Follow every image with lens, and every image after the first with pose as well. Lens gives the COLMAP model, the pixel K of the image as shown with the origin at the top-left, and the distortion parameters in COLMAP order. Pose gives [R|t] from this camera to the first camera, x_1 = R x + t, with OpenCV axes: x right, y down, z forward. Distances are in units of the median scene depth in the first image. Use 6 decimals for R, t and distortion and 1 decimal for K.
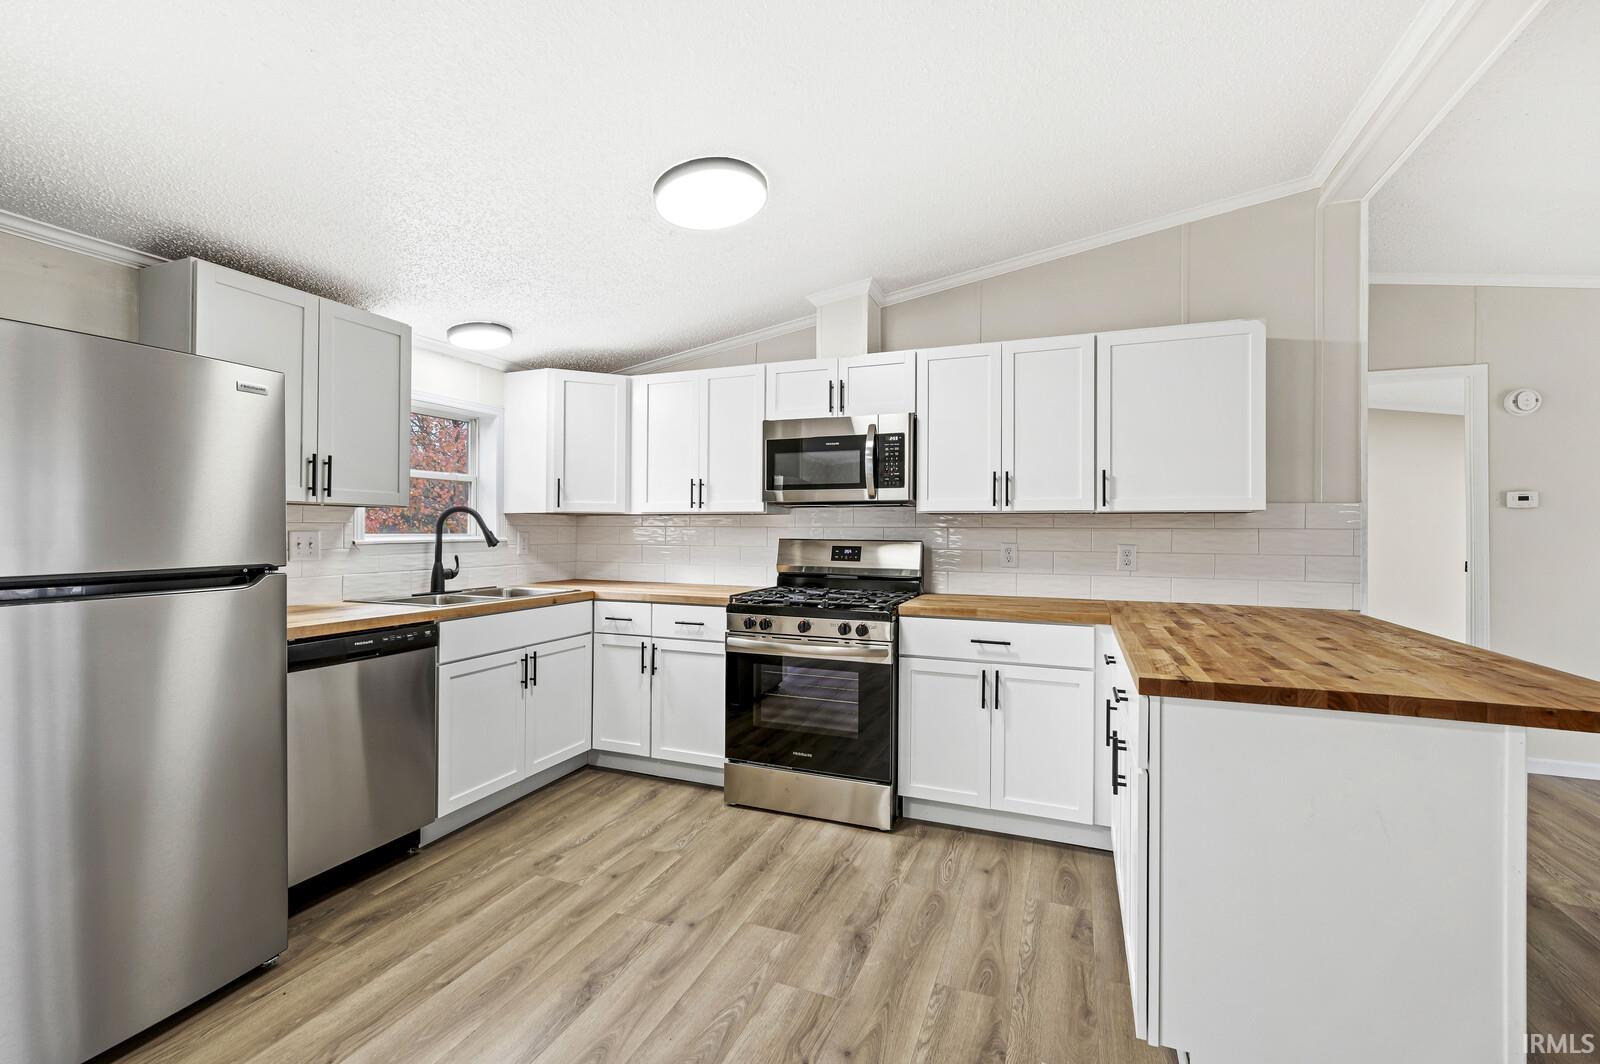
lens RADIAL K [[690.7, 0, 802.5], [0, 690.7, 532.0], [0, 0, 1]] dist [0.003000, -0.000601]
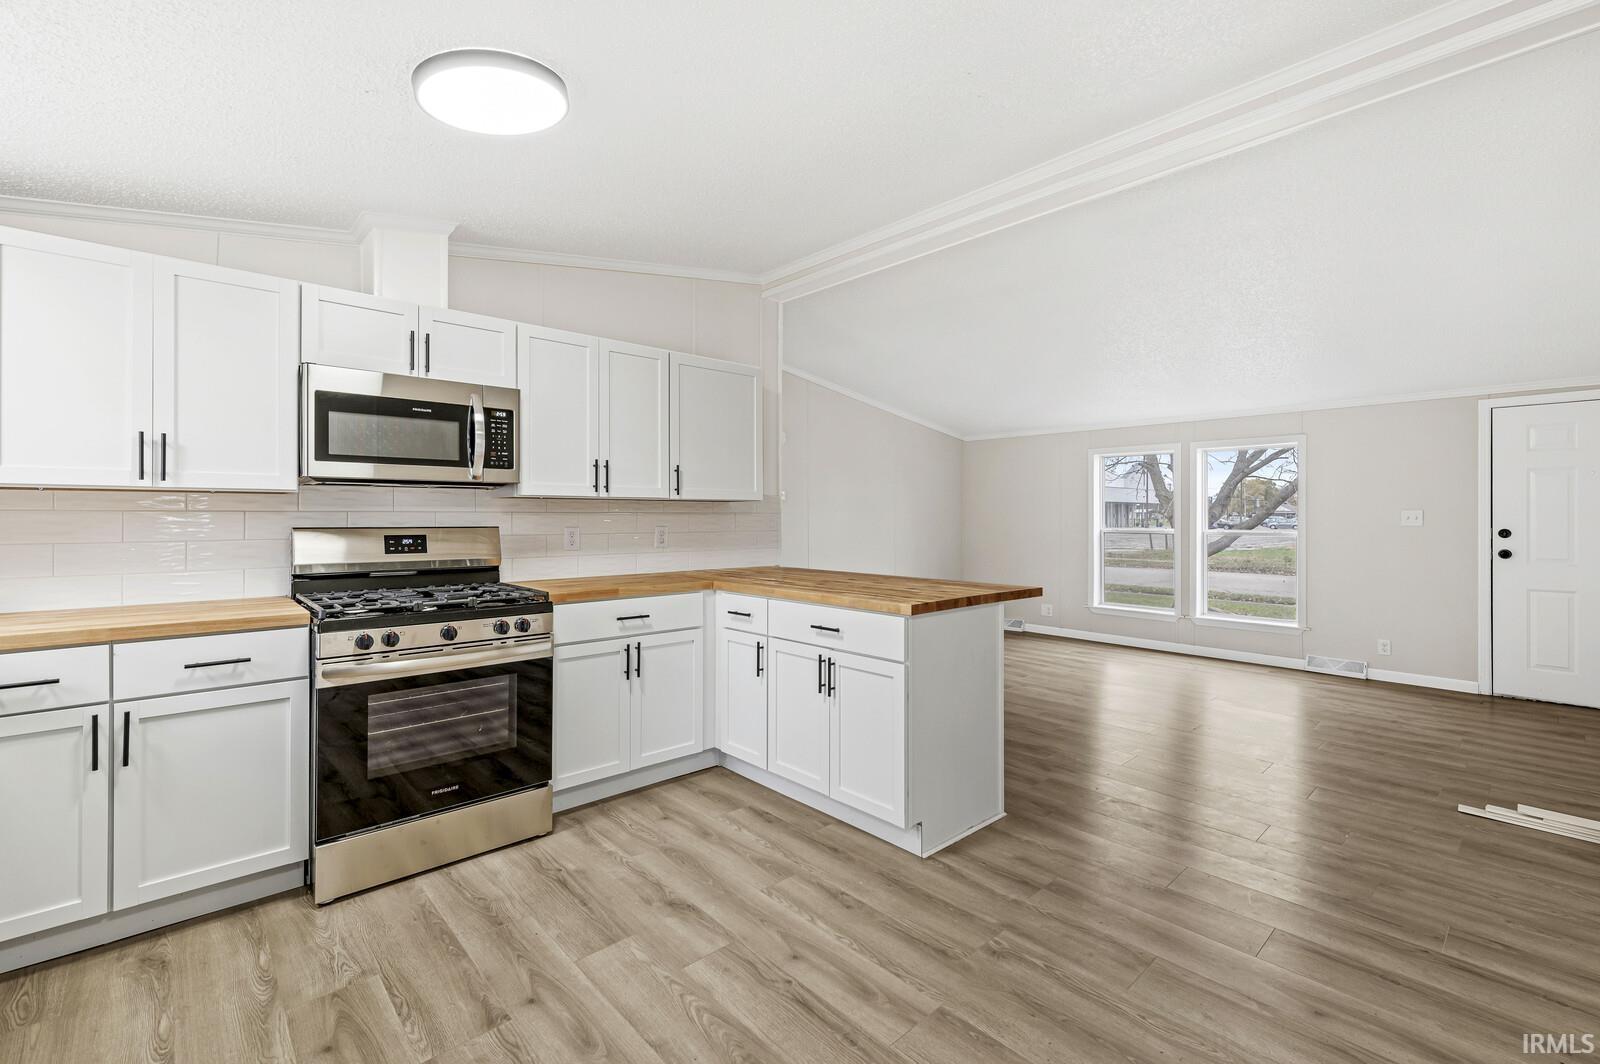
lens RADIAL K [[690.7, 0, 806.2], [0, 690.7, 518.8], [0, 0, 1]] dist [0.003000, -0.000601]
pose [[0.434422, -0.009015, 0.900664, -0.539842], [0.003169, 0.999959, 0.008481, -0.004709], [-0.900704, -0.000830, 0.434433, 0.255166]]
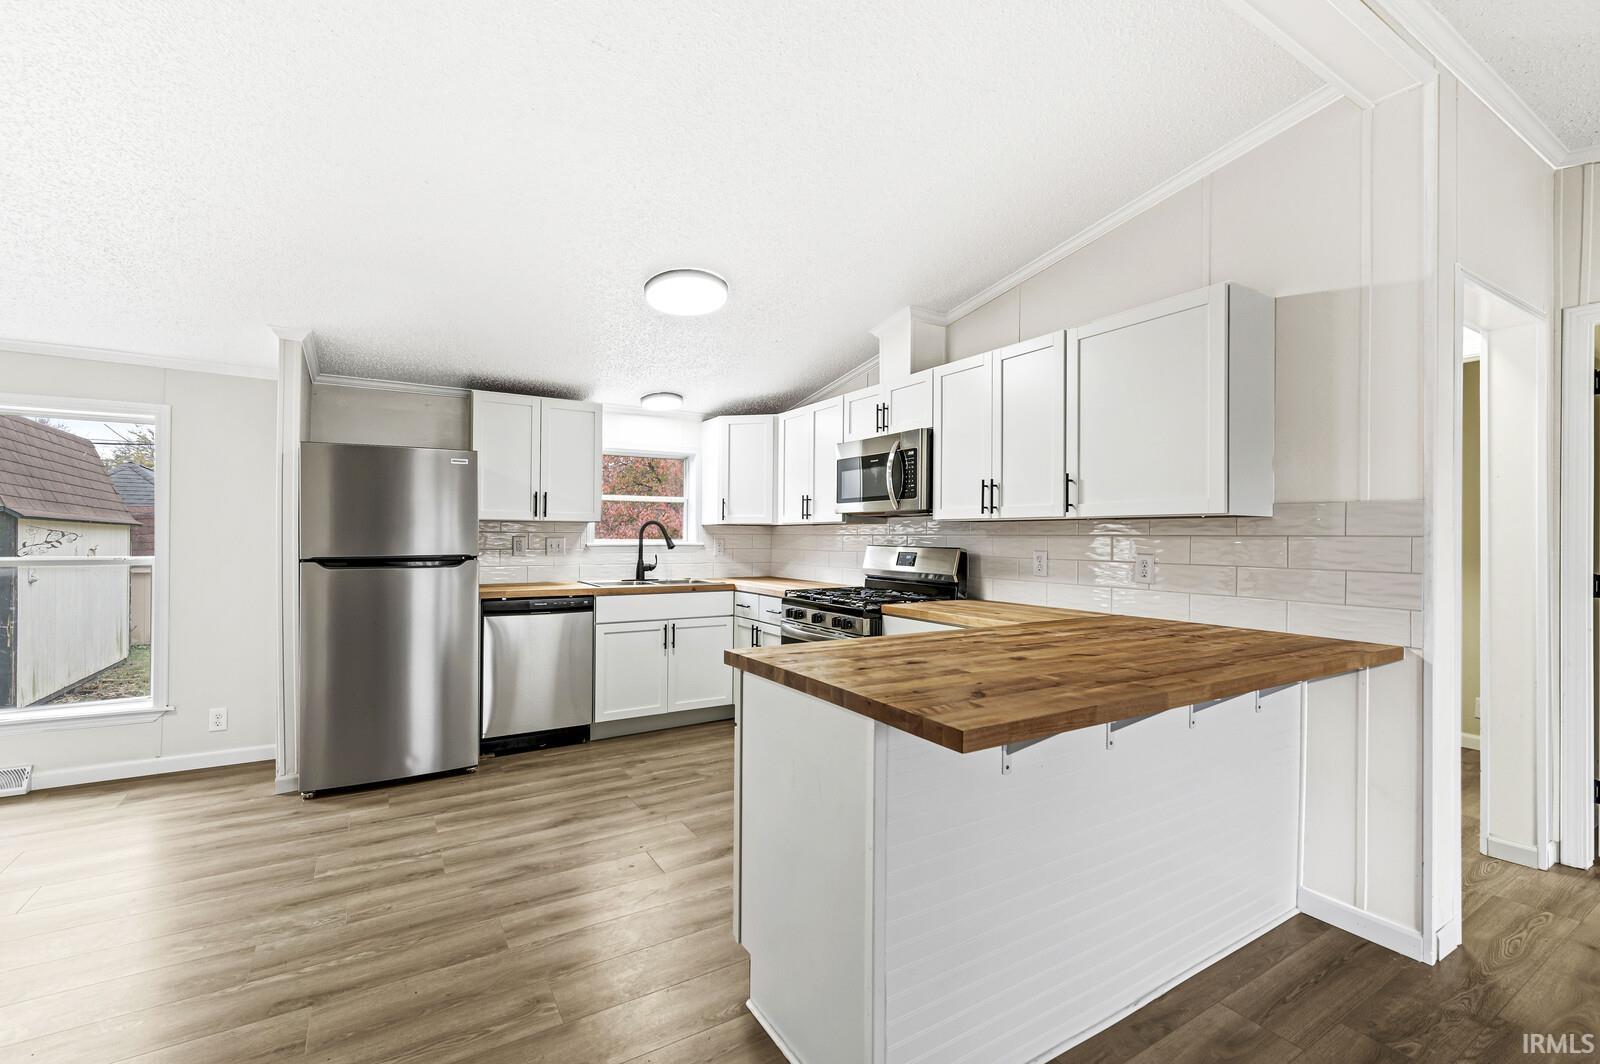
lens RADIAL K [[690.7, 0, 800.3], [0, 690.7, 545.1], [0, 0, 1]] dist [0.003000, -0.000601]
pose [[0.803471, 0.007649, -0.595295, 0.670367], [-0.004175, 0.999965, 0.007213, 0.002284], [0.595330, -0.003310, 0.803475, 0.026172]]
